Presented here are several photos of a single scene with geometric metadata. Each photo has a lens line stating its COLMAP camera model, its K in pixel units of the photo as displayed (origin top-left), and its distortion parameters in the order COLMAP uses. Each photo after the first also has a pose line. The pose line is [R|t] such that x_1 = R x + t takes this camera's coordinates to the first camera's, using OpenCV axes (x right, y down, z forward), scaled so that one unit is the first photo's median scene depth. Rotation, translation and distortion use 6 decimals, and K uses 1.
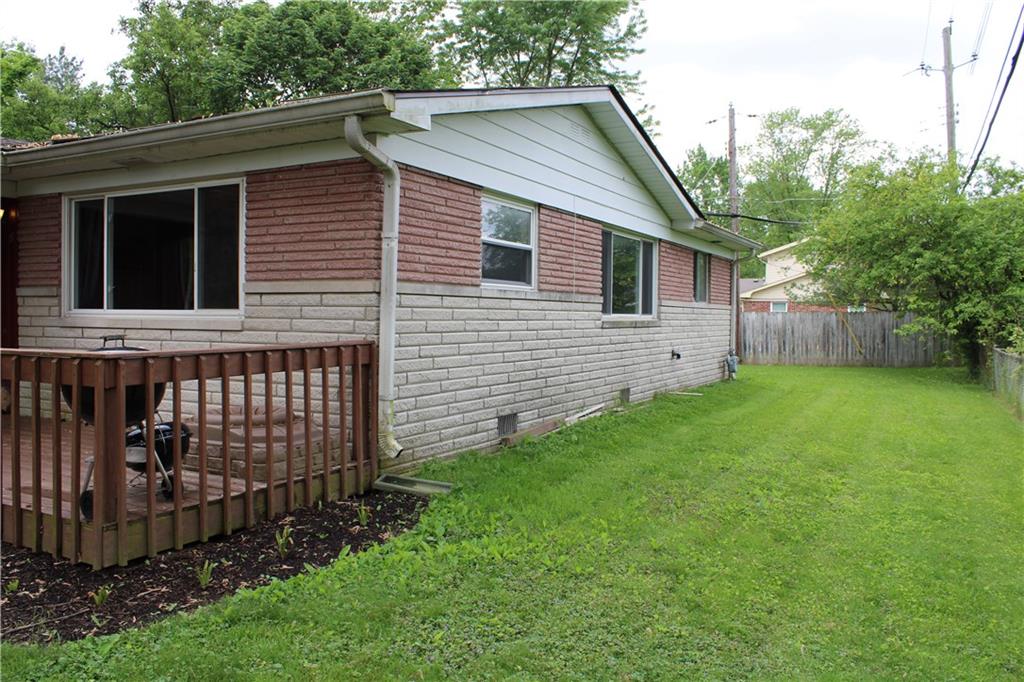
lens RADIAL K [[850.1, 0, 512.0], [0, 850.1, 341.0], [0, 0, 1]] dist [-0.175138, 0.165719]
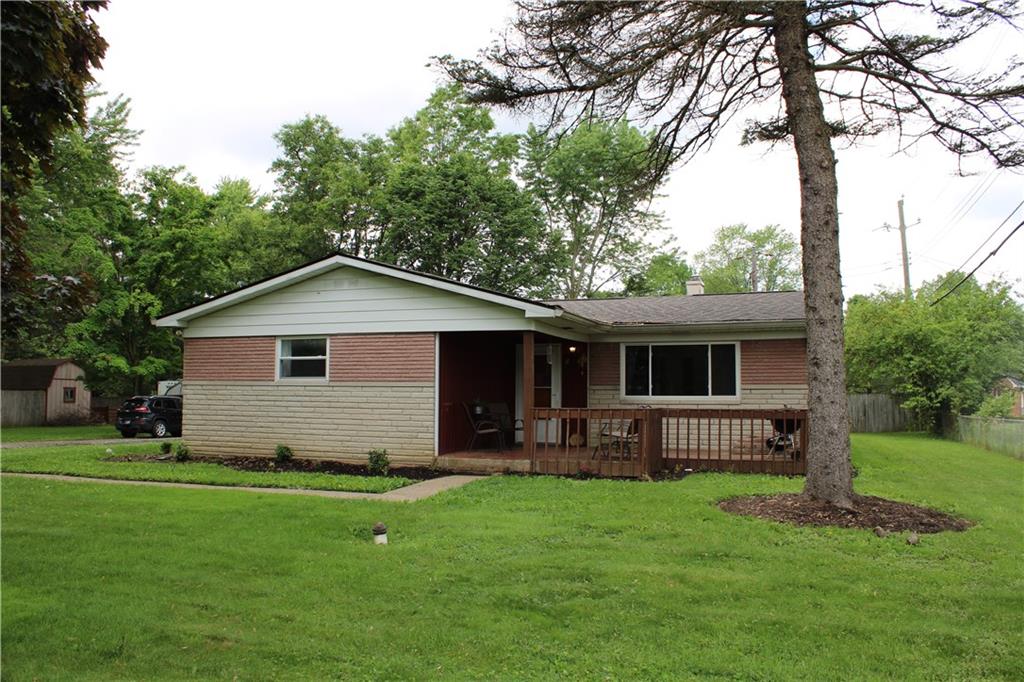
lens RADIAL K [[850.1, 0, 512.0], [0, 850.1, 341.0], [0, 0, 1]] dist [-0.175138, 0.165719]
pose [[0.992977, 0.006380, 0.118139, -0.490682], [0.005250, 0.995185, -0.097876, 0.015892], [-0.118195, 0.097809, 0.988162, -0.530200]]
